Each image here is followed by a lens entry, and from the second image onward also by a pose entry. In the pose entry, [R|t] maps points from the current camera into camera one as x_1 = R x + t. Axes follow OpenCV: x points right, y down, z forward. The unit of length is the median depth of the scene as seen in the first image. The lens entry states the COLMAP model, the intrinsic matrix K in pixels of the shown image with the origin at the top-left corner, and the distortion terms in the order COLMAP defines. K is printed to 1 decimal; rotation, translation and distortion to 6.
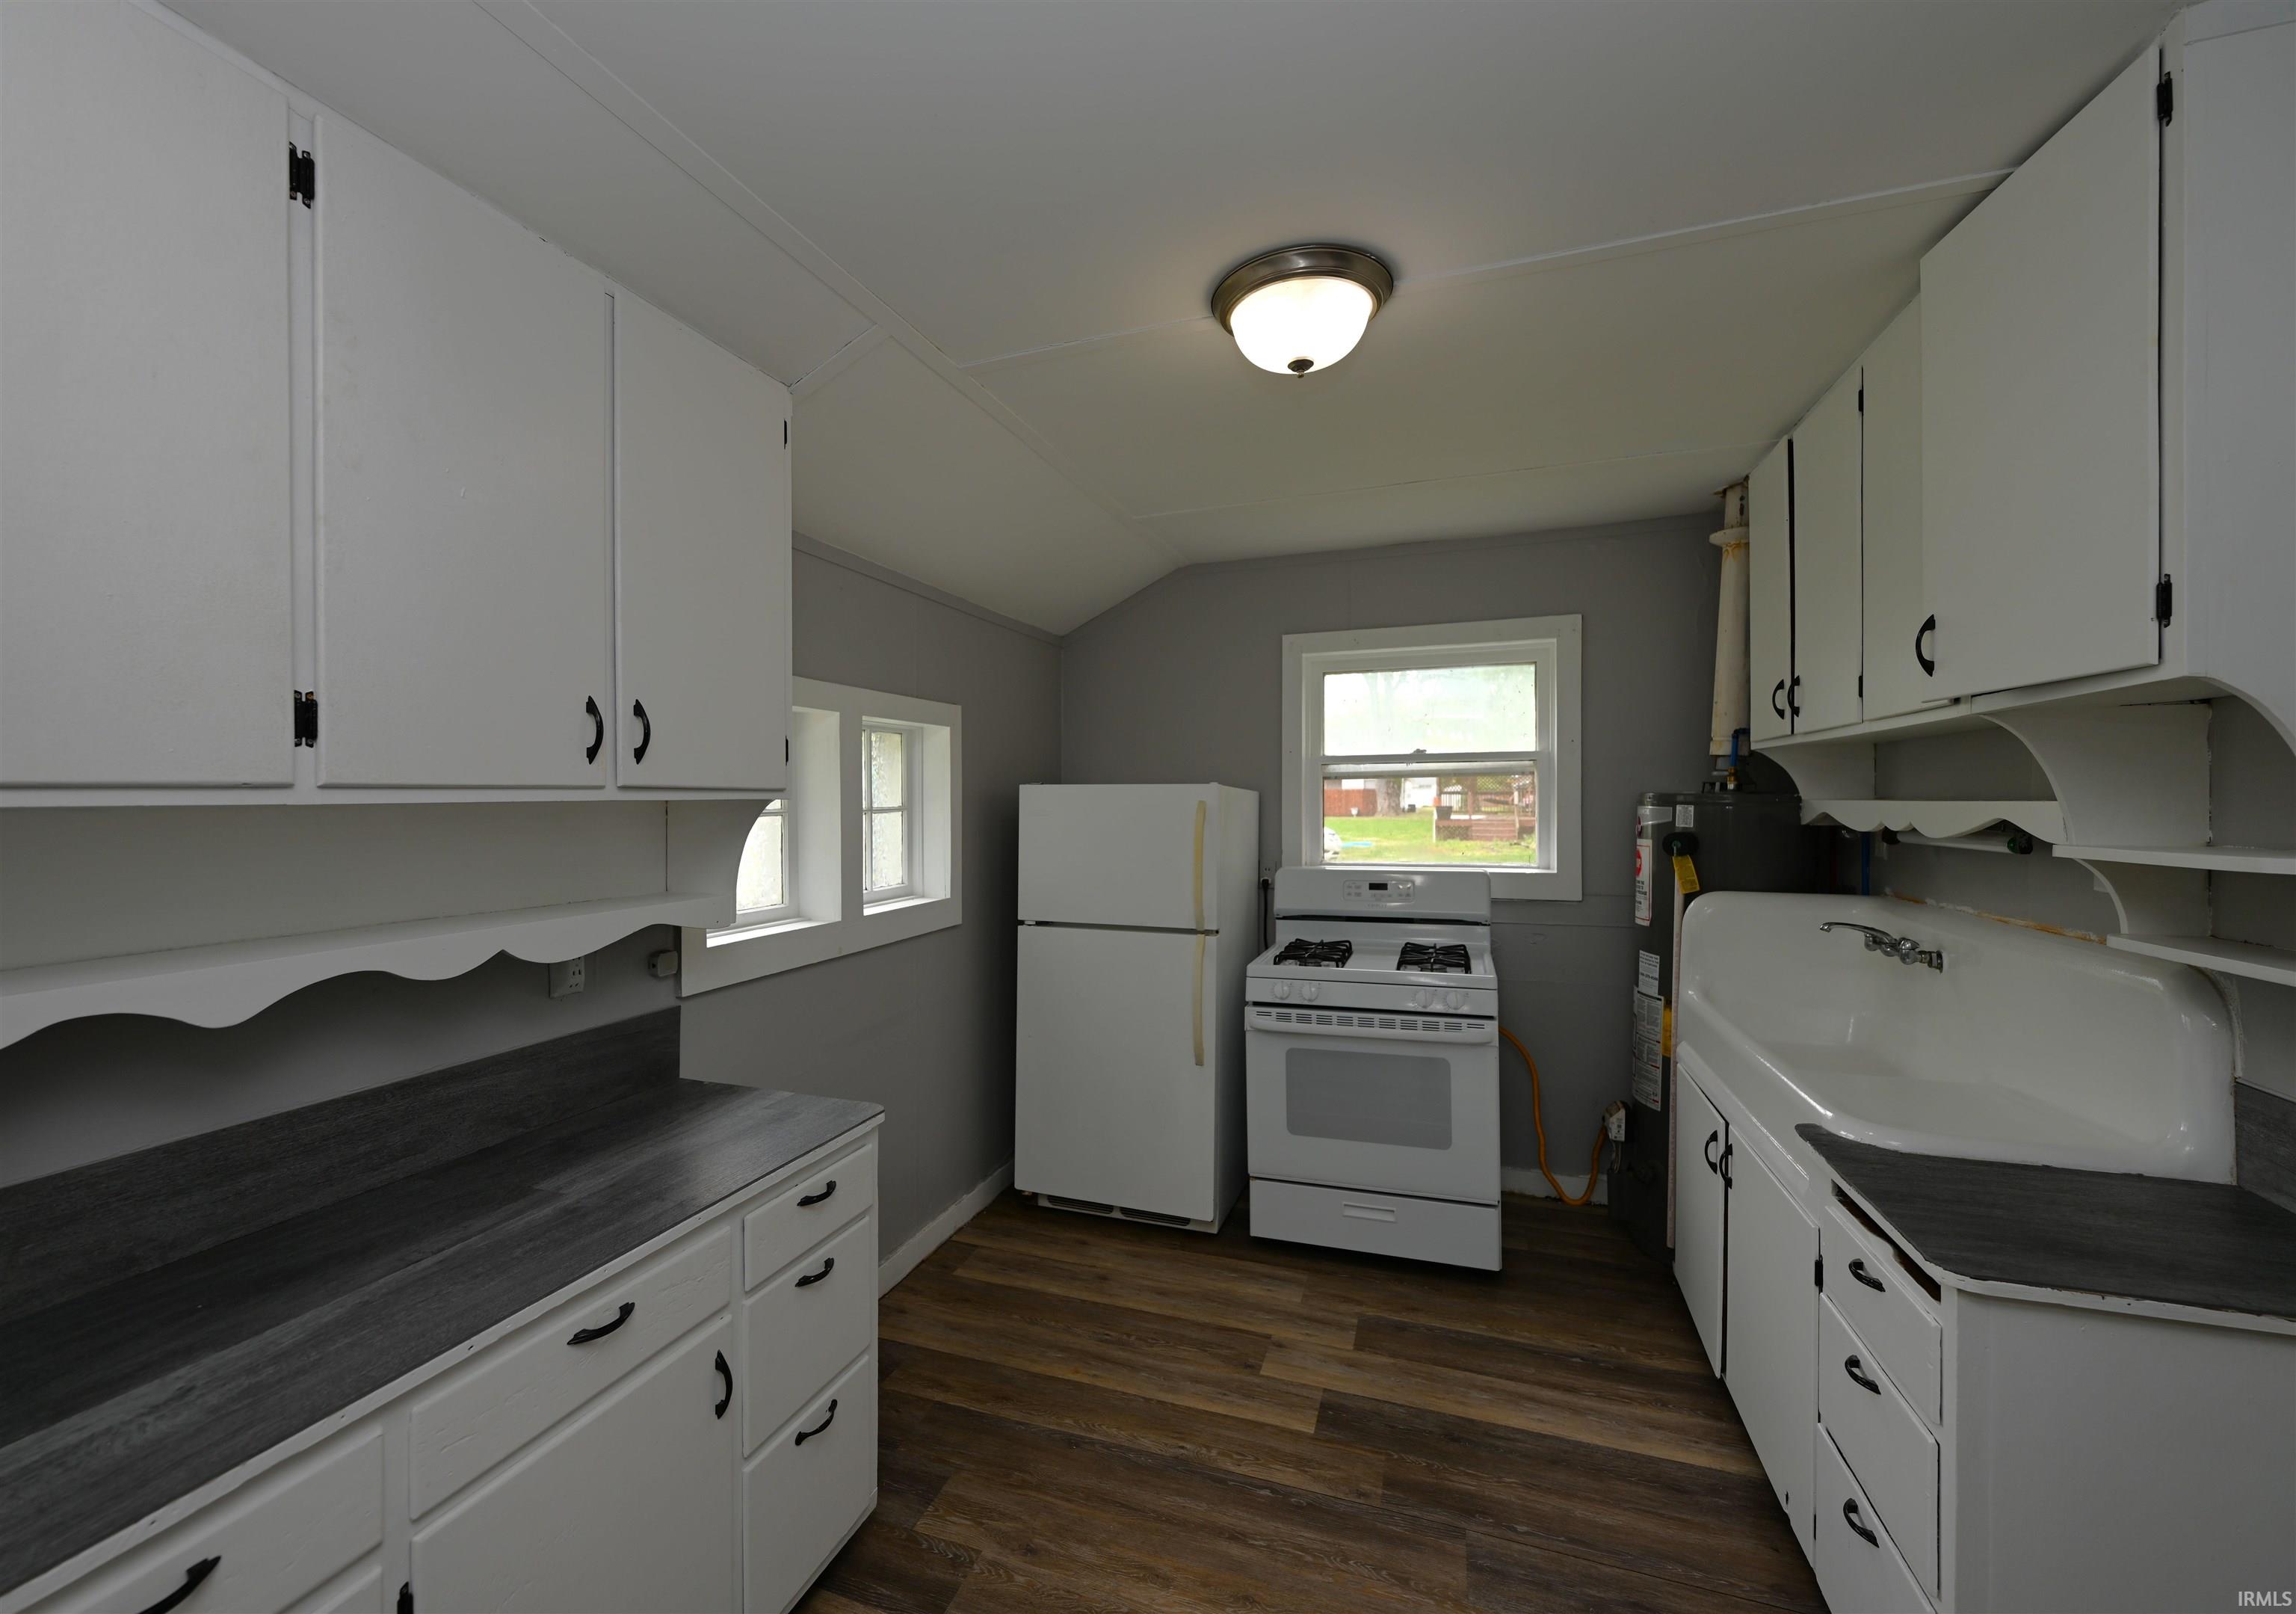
lens RADIAL K [[957.4, 0, 1087.7], [0, 957.4, 802.9], [0, 0, 1]] dist [-0.000800, 0.000341]
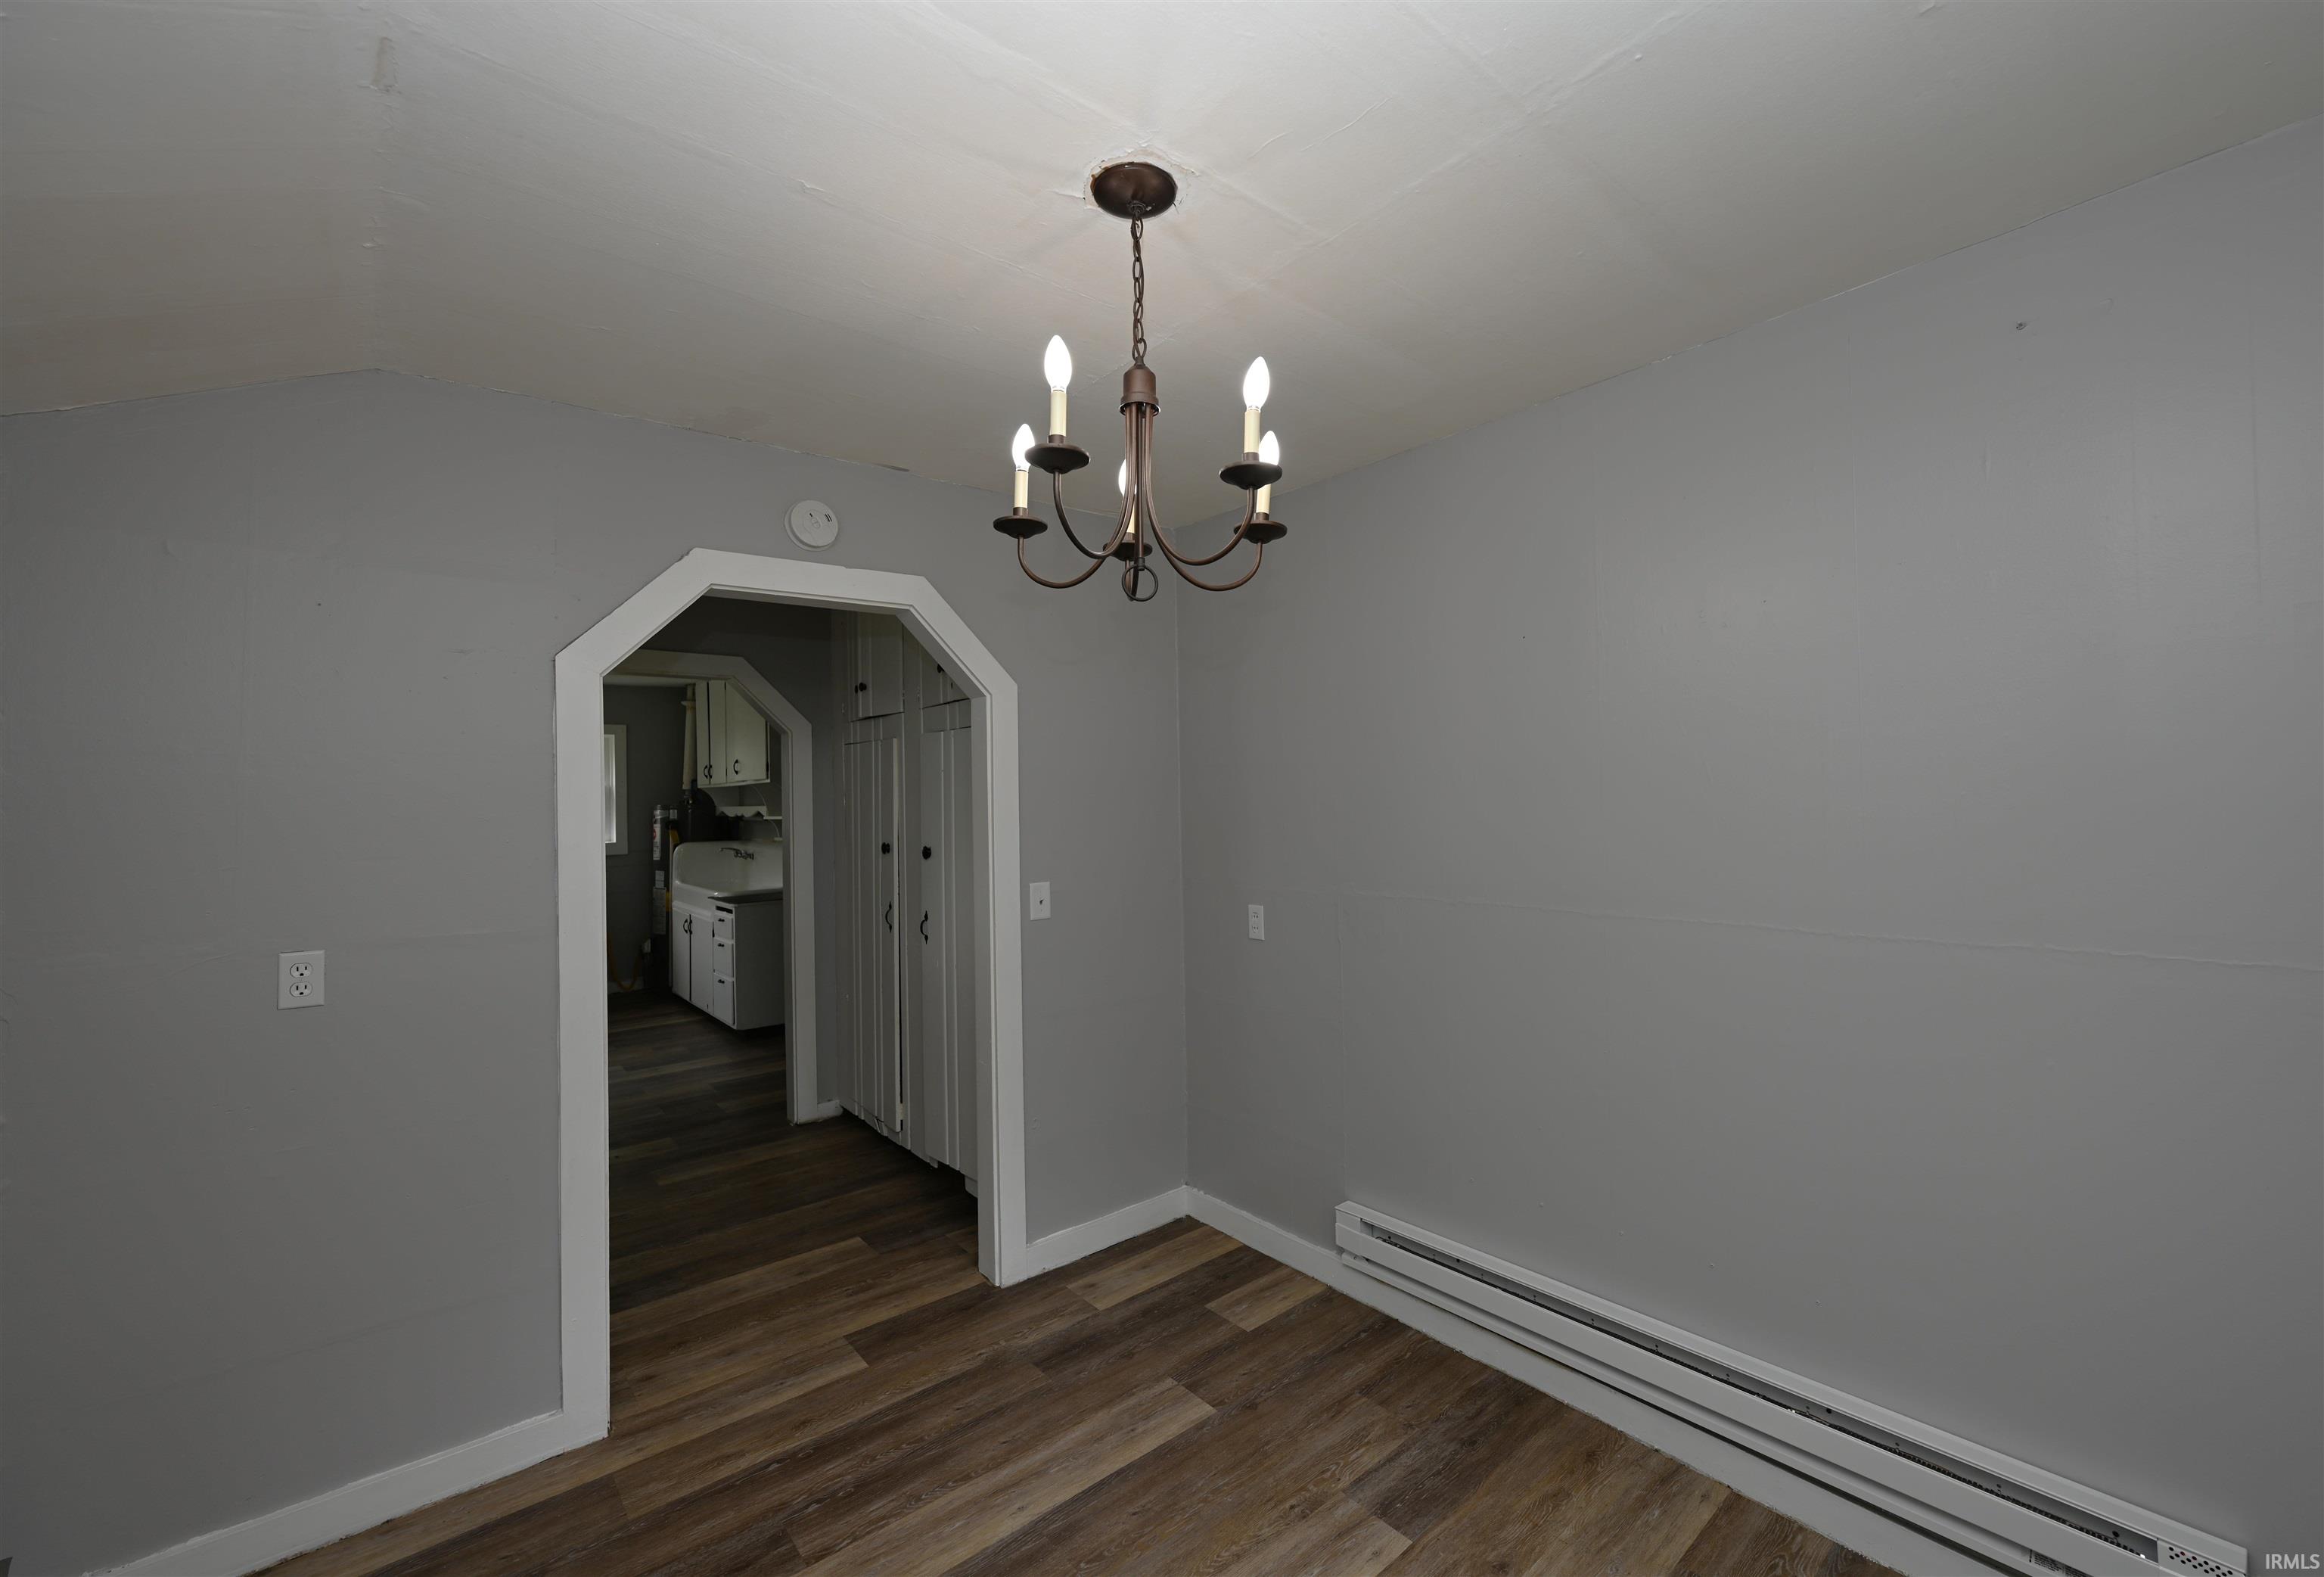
lens RADIAL K [[935.7, 0, 1206.6], [0, 935.7, 782.2], [0, 0, 1]] dist [0.000074, 0.000021]
pose [[0.463706, 0.004301, 0.885979, -0.948540], [0.024299, 0.999550, -0.017570, 0.007359], [-0.885656, 0.029675, 0.463393, -1.450570]]
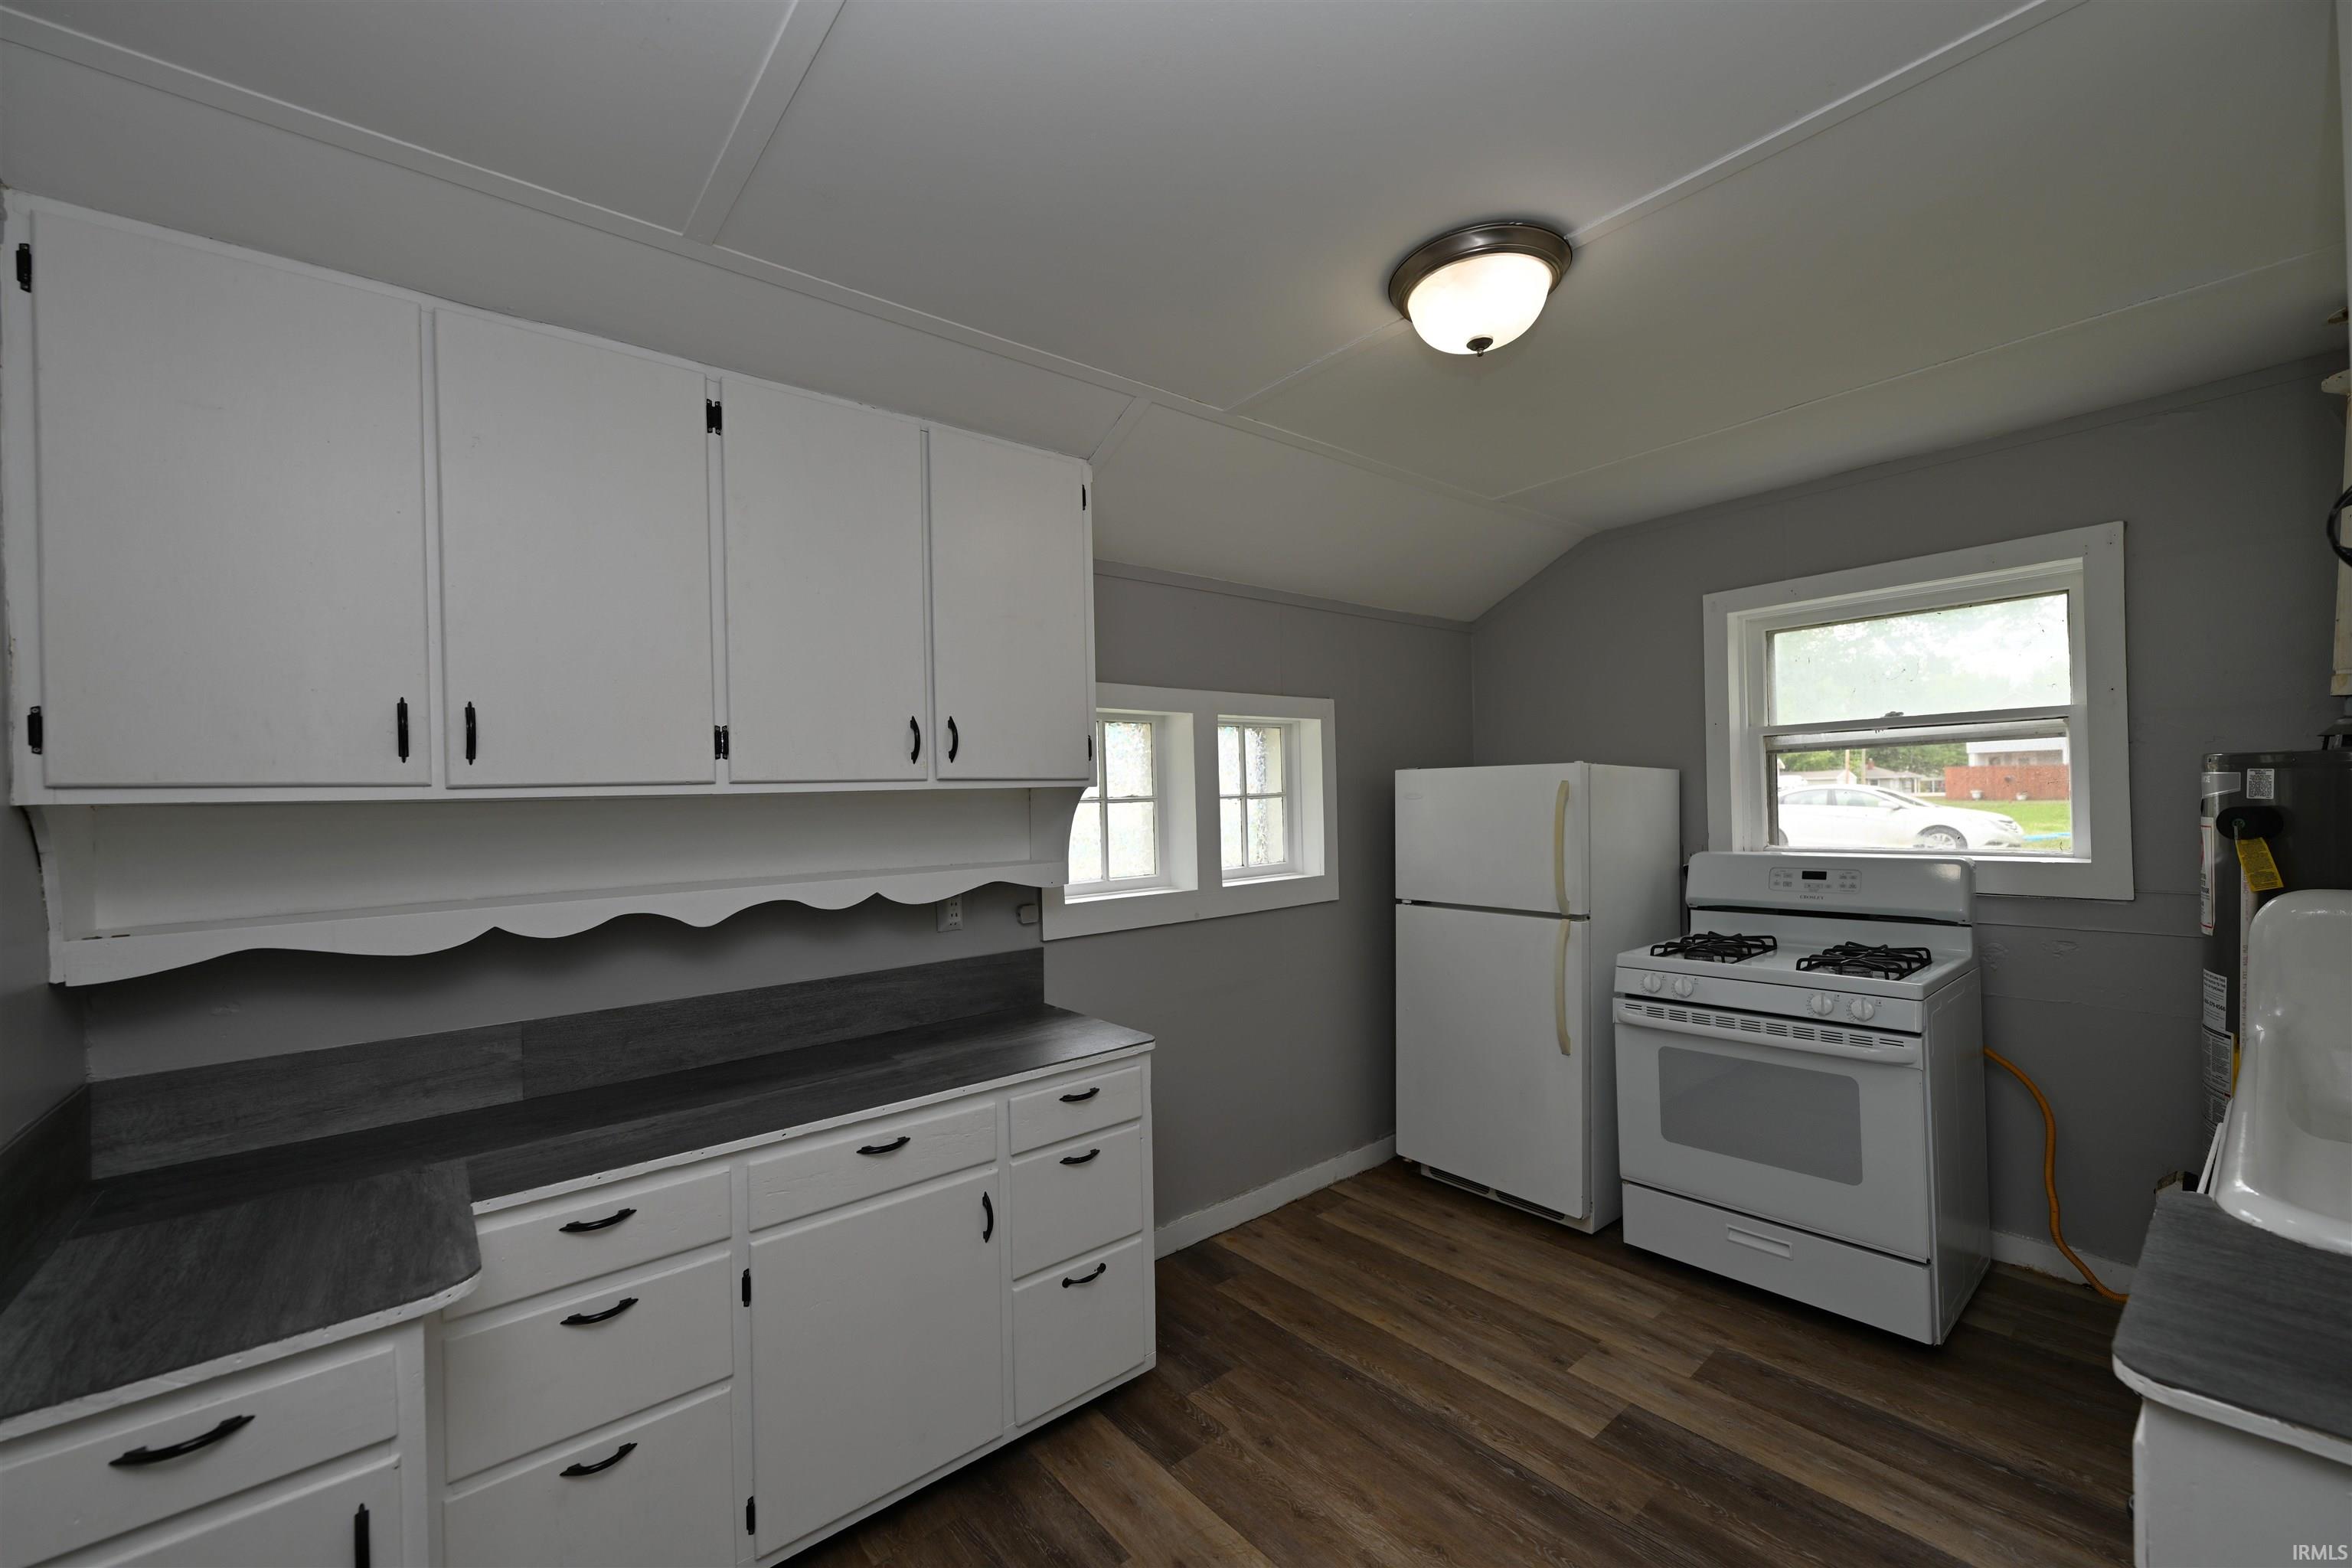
lens RADIAL K [[926.9, 0, 1178.9], [0, 926.9, 793.4], [0, 0, 1]] dist [-0.000475, 0.000033]
pose [[0.870583, -0.019352, -0.491640, 0.267807], [0.018594, 0.999806, -0.006430, 0.010650], [0.491669, -0.003543, 0.870775, -0.004270]]
